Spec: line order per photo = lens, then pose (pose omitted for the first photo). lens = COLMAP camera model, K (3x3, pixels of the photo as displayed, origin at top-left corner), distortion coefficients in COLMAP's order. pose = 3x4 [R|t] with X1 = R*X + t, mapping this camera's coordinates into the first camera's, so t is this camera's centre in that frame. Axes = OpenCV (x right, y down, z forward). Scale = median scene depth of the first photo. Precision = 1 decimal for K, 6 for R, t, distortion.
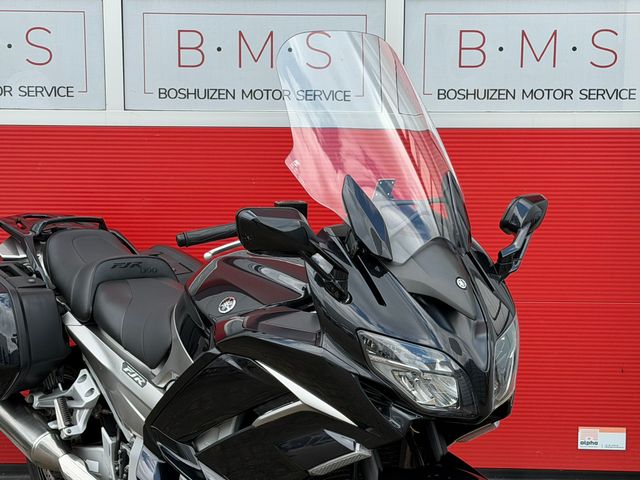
lens RADIAL K [[1276.2, 0, 316.8], [0, 1276.2, 254.2], [0, 0, 1]] dist [0.152281, 0.000000]
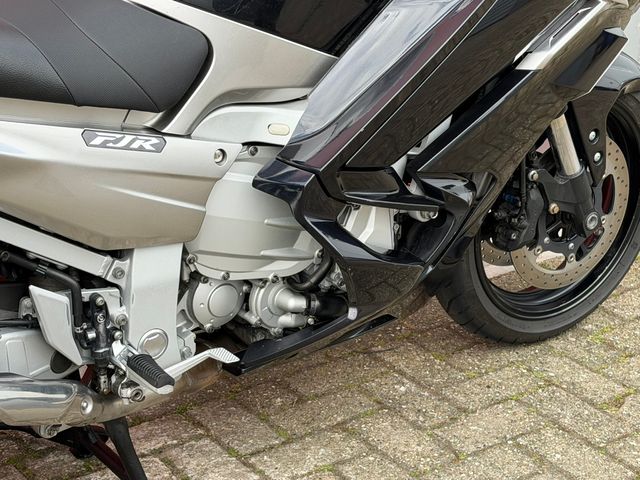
lens RADIAL K [[1380.1, 0, 315.4], [0, 1380.1, 238.0], [0, 0, 1]] dist [0.145593, 0.000000]
pose [[0.071630, -0.409358, 0.909558, -0.610355], [0.110636, 0.909534, 0.400635, -0.076303], [-0.991276, 0.071933, 0.110440, 0.817338]]
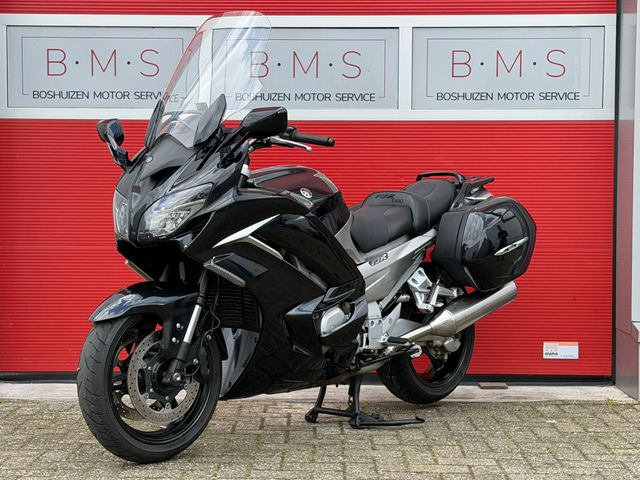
lens RADIAL K [[1276.2, 0, 320.5], [0, 1276.2, 256.0], [0, 0, 1]] dist [0.152281, 0.000000]
pose [[0.999914, -0.000863, 0.013056, -0.059822], [0.002272, 0.994115, -0.108308, 0.236197], [-0.012886, 0.108328, 0.994032, -0.427373]]
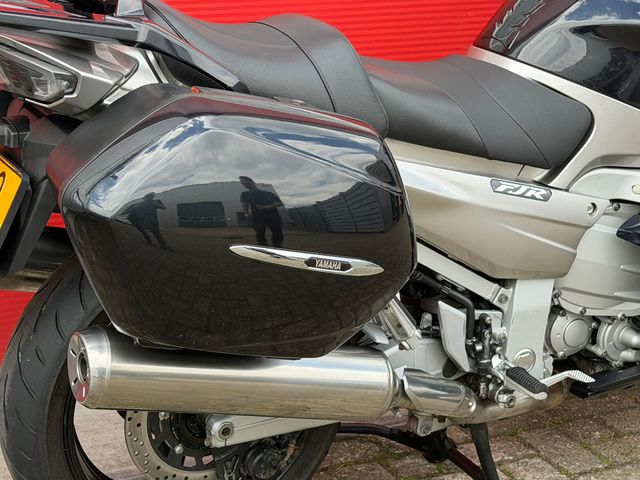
lens RADIAL K [[1380.1, 0, 323.1], [0, 1380.1, 237.8], [0, 0, 1]] dist [0.145593, 0.000000]
pose [[0.218825, -0.334854, 0.916509, -0.740858], [0.097128, 0.942083, 0.321008, -0.102512], [-0.970918, 0.018774, 0.238675, 0.878711]]
